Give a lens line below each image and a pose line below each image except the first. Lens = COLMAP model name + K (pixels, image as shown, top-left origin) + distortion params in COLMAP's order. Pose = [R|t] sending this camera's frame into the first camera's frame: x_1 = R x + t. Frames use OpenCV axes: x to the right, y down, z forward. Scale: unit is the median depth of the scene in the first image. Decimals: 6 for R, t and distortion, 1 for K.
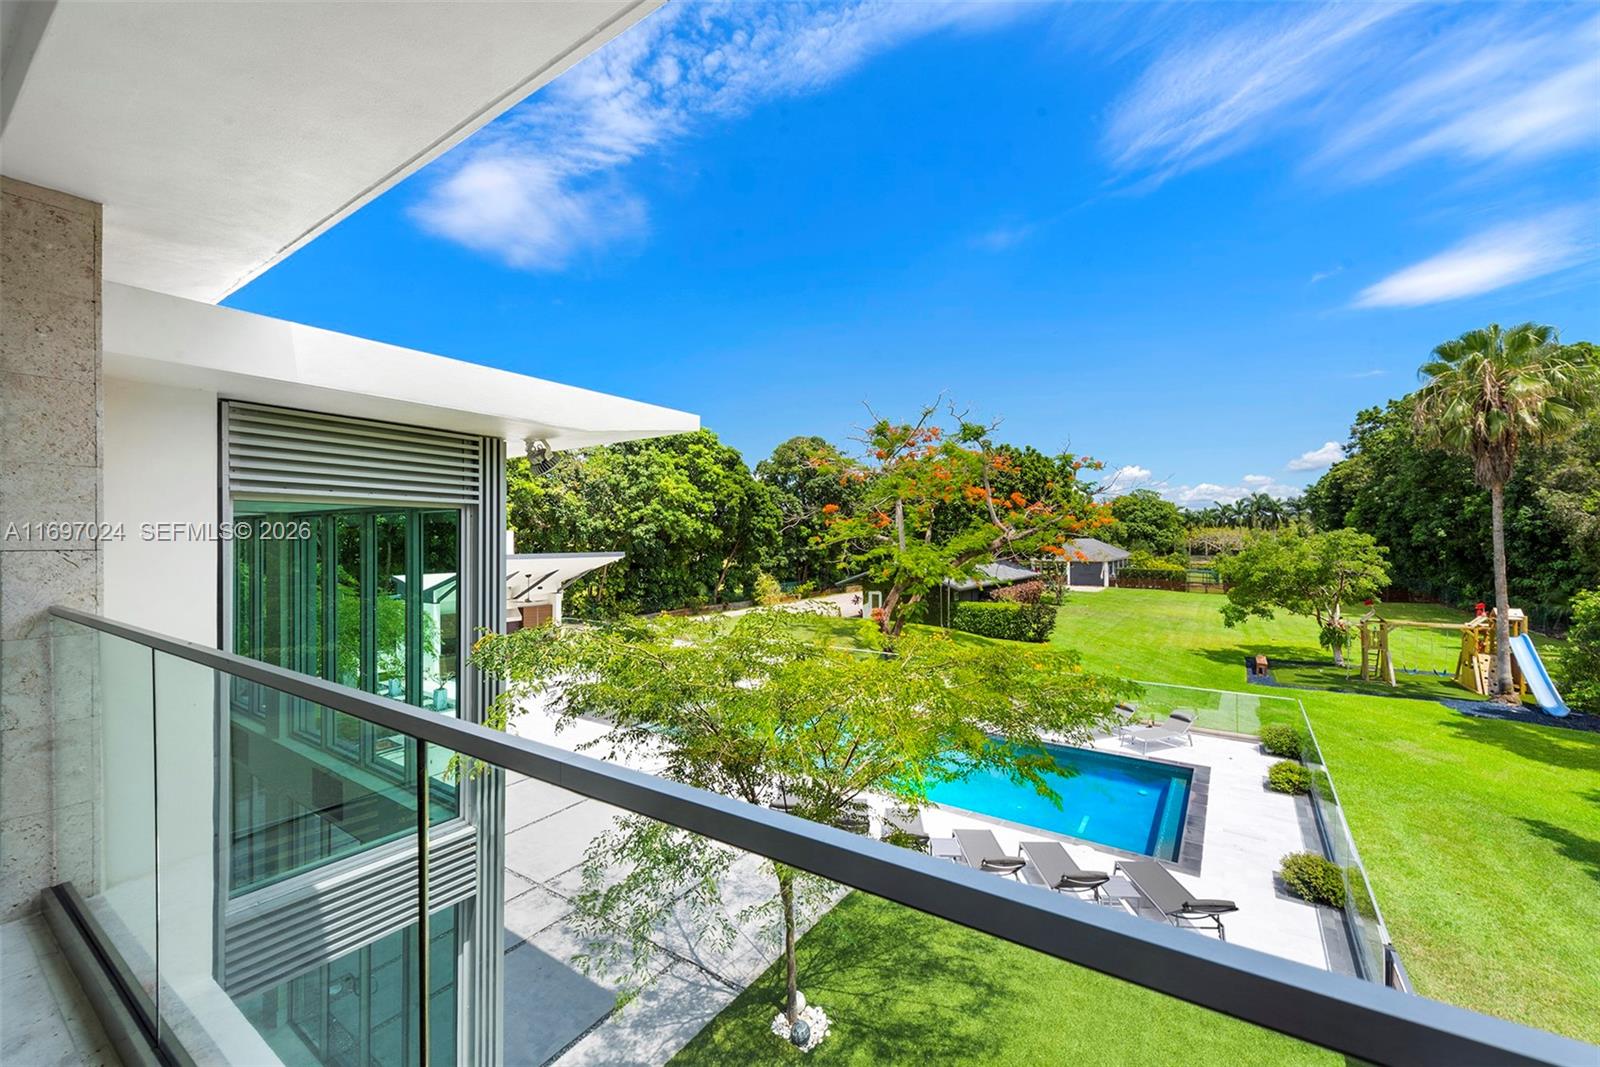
lens RADIAL K [[636.6, 0, 800.0], [0, 636.6, 533.5], [0, 0, 1]] dist [0.001346, 0.000074]
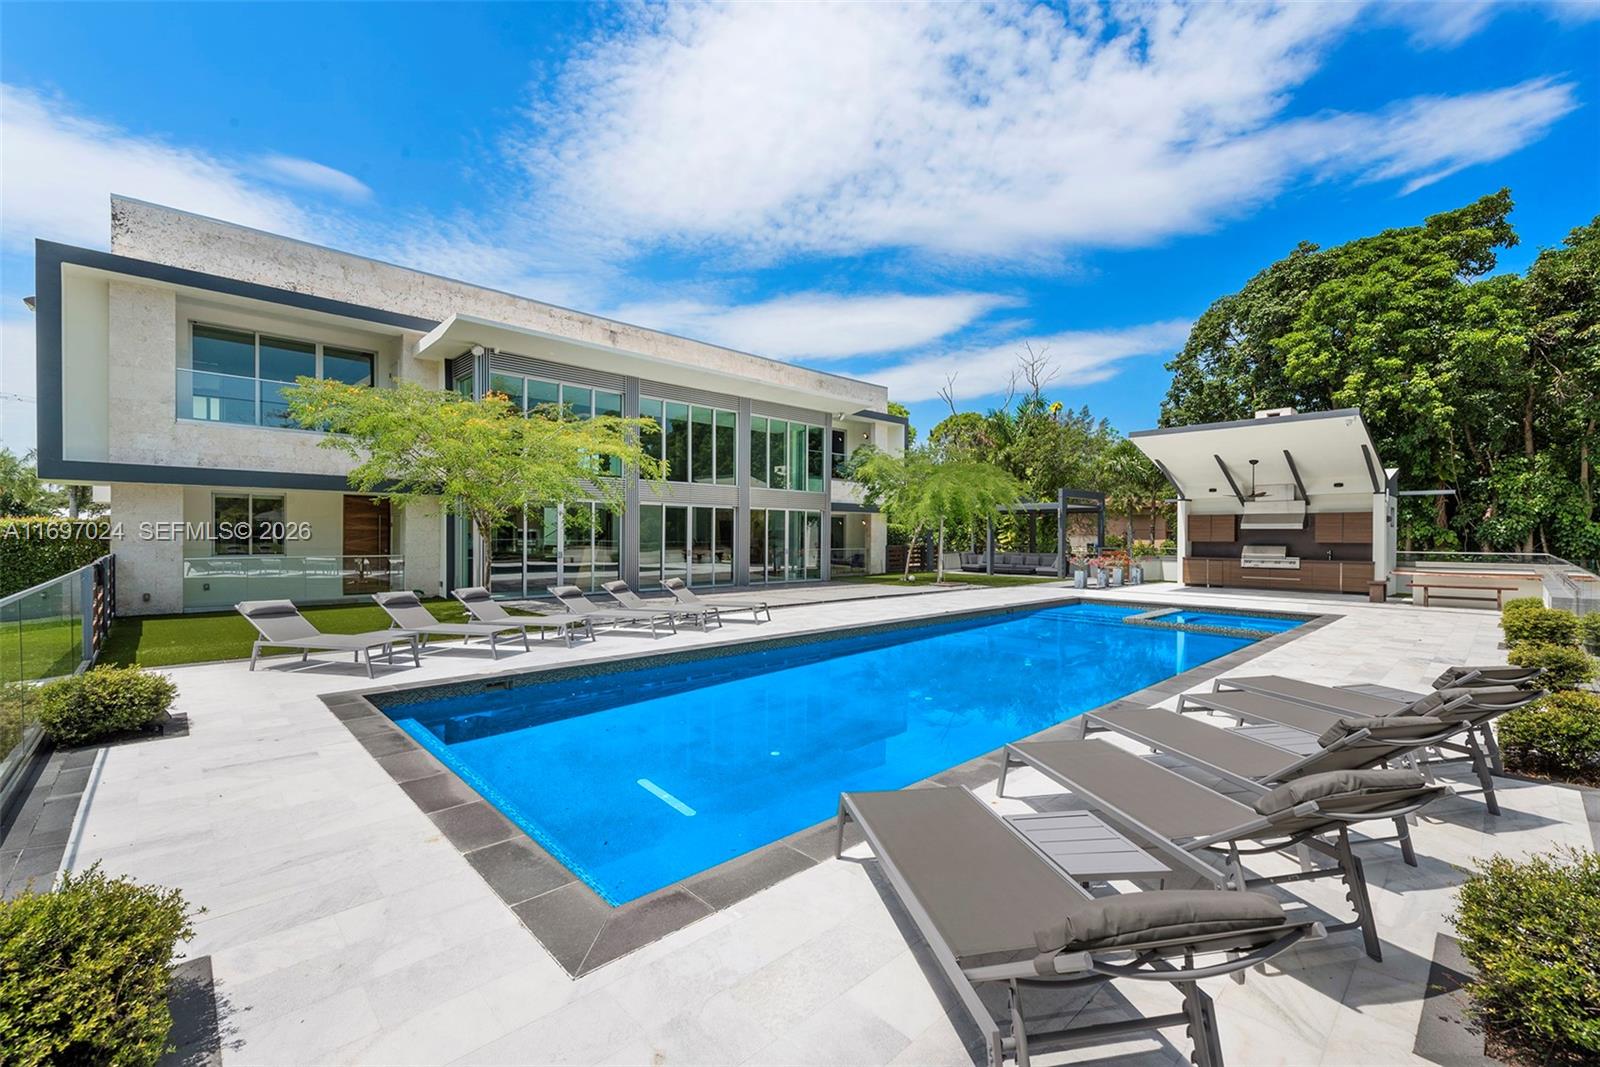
lens RADIAL K [[672.1, 0, 800.0], [0, 672.1, 533.5], [0, 0, 1]] dist [0.008902, 0.000086]
pose [[-0.224729, -0.004475, -0.974411, 0.250742], [-0.001174, 0.999990, -0.004322, 0.083233], [0.974421, 0.000173, -0.224732, 0.351052]]
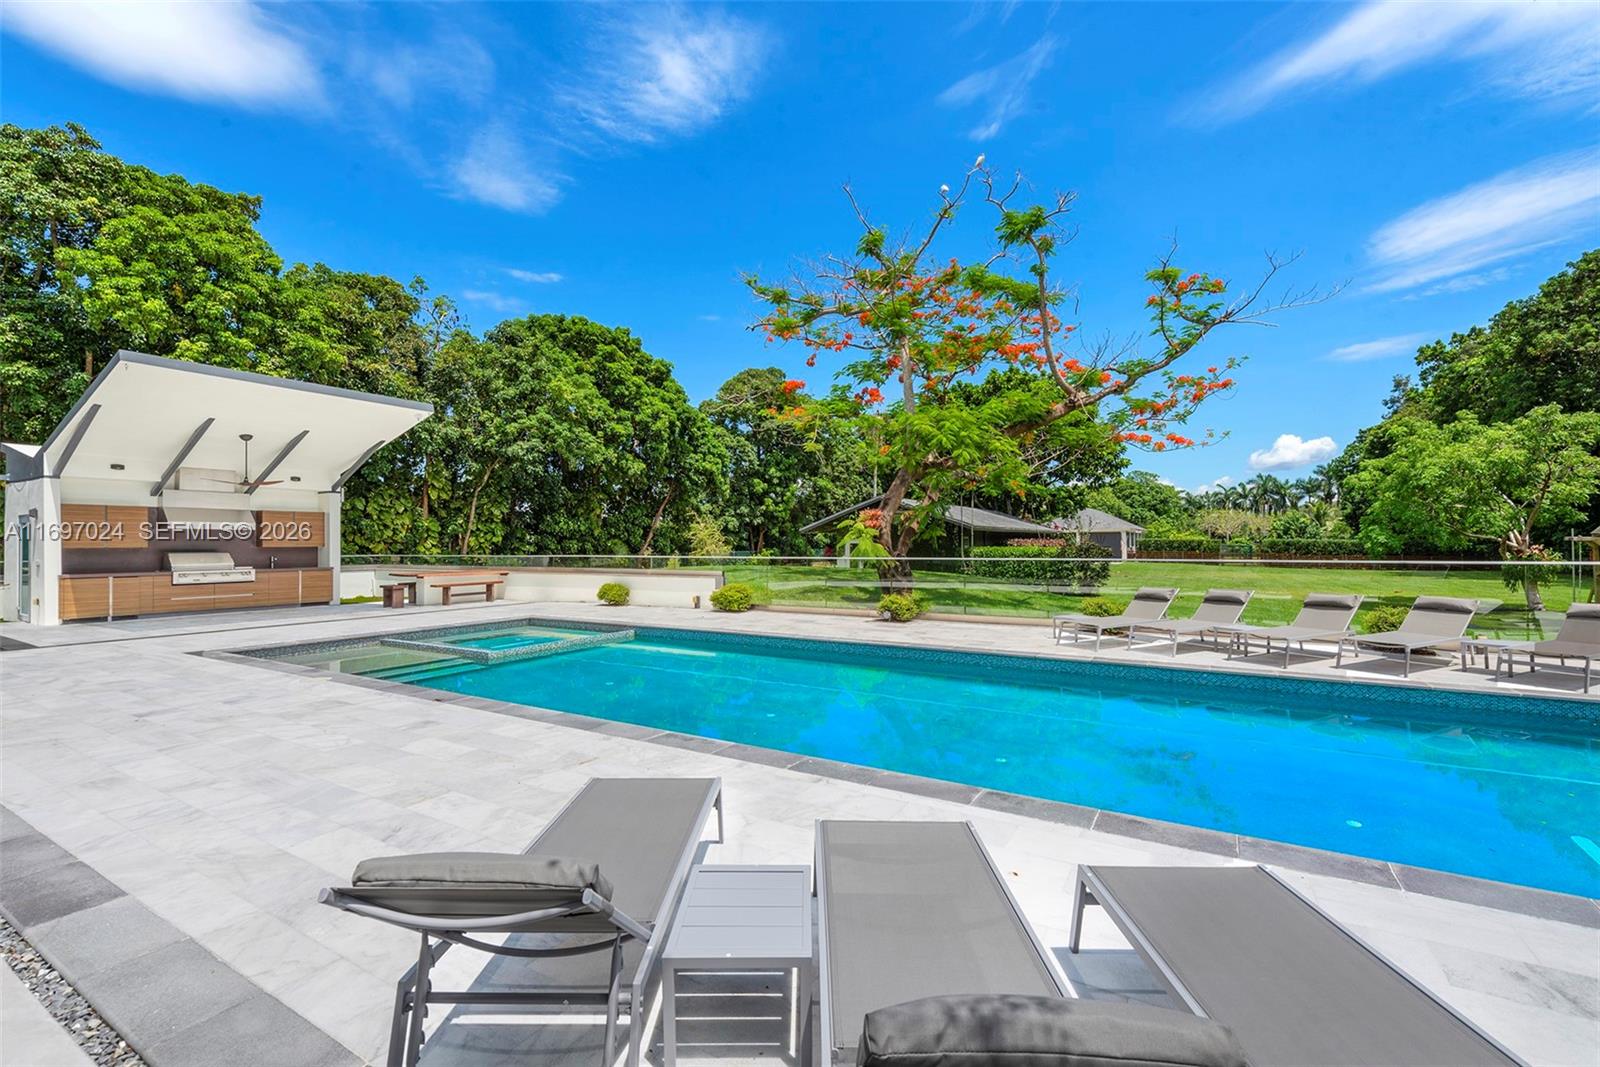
lens RADIAL K [[687.1, 0, 800.0], [0, 687.1, 533.5], [0, 0, 1]] dist [-0.001060, -0.000276]
pose [[0.998216, -0.002865, 0.059641, 0.008538], [0.003483, 0.999941, -0.010265, 0.084322], [-0.059608, 0.010454, 0.998167, 0.204070]]
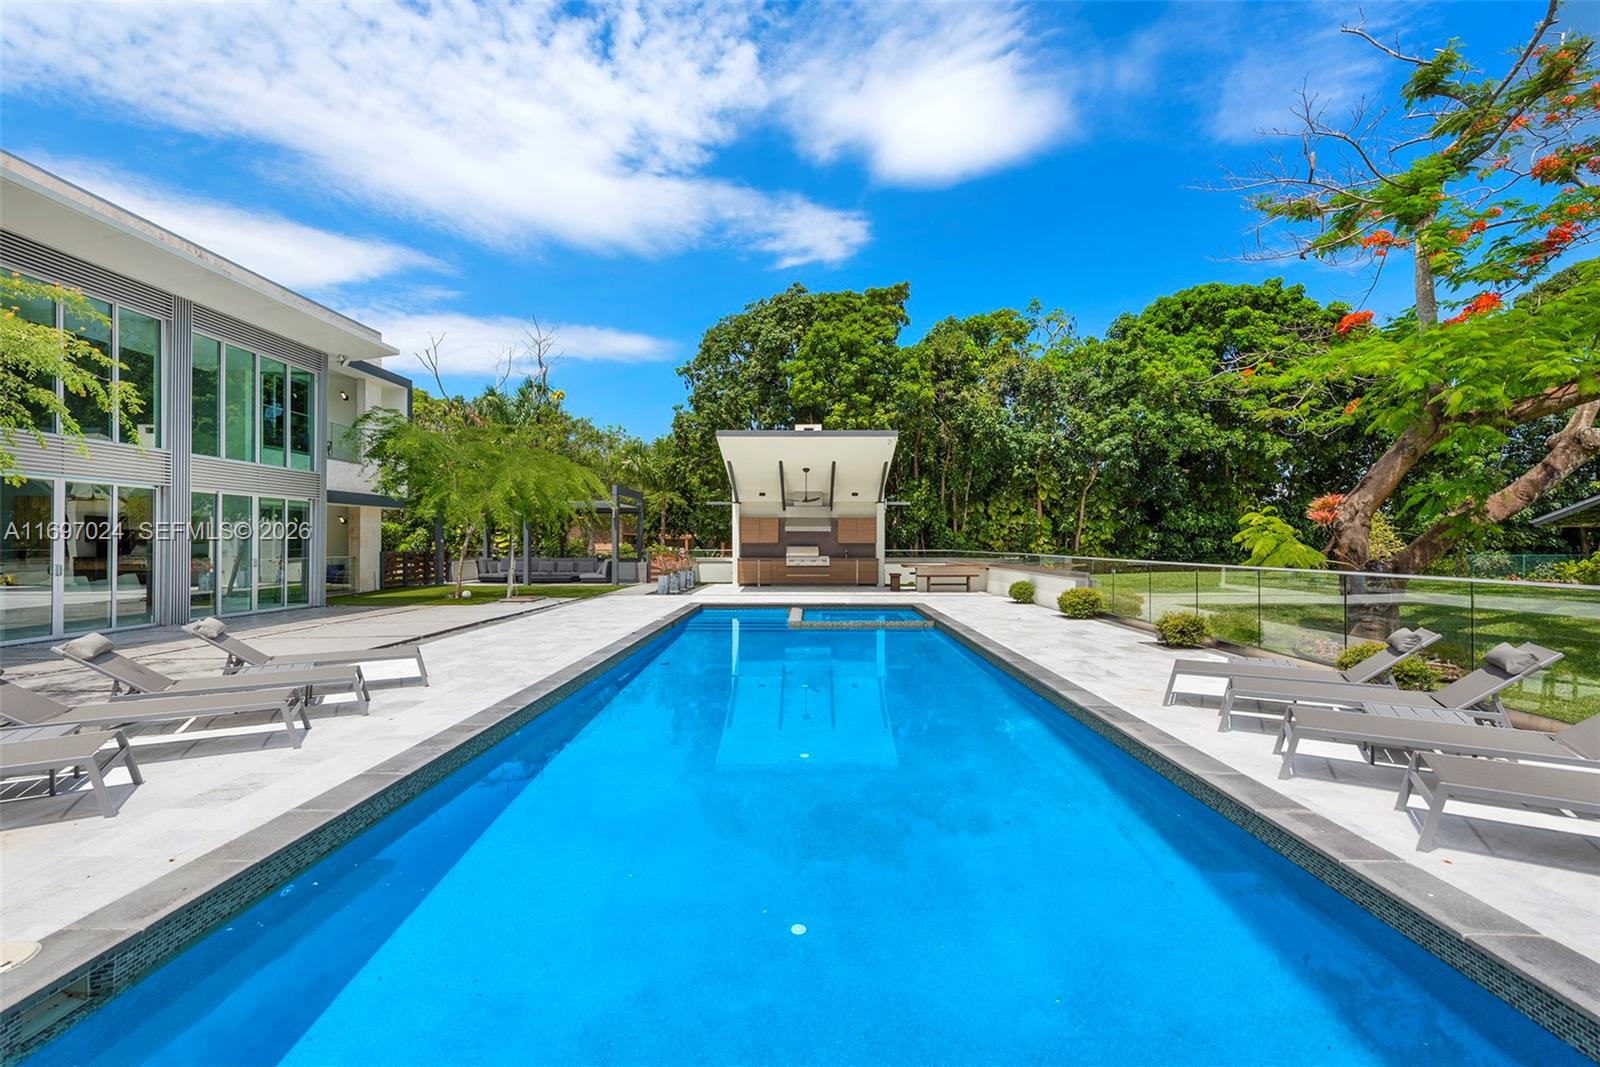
lens RADIAL K [[711.2, 0, 801.6], [0, 711.2, 544.7], [0, 0, 1]] dist [0.016936, -0.000707]
pose [[0.548091, 0.005435, -0.836401, 0.184785], [0.002054, 0.999967, 0.007843, 0.083702], [0.836416, -0.006017, 0.548062, 0.260145]]
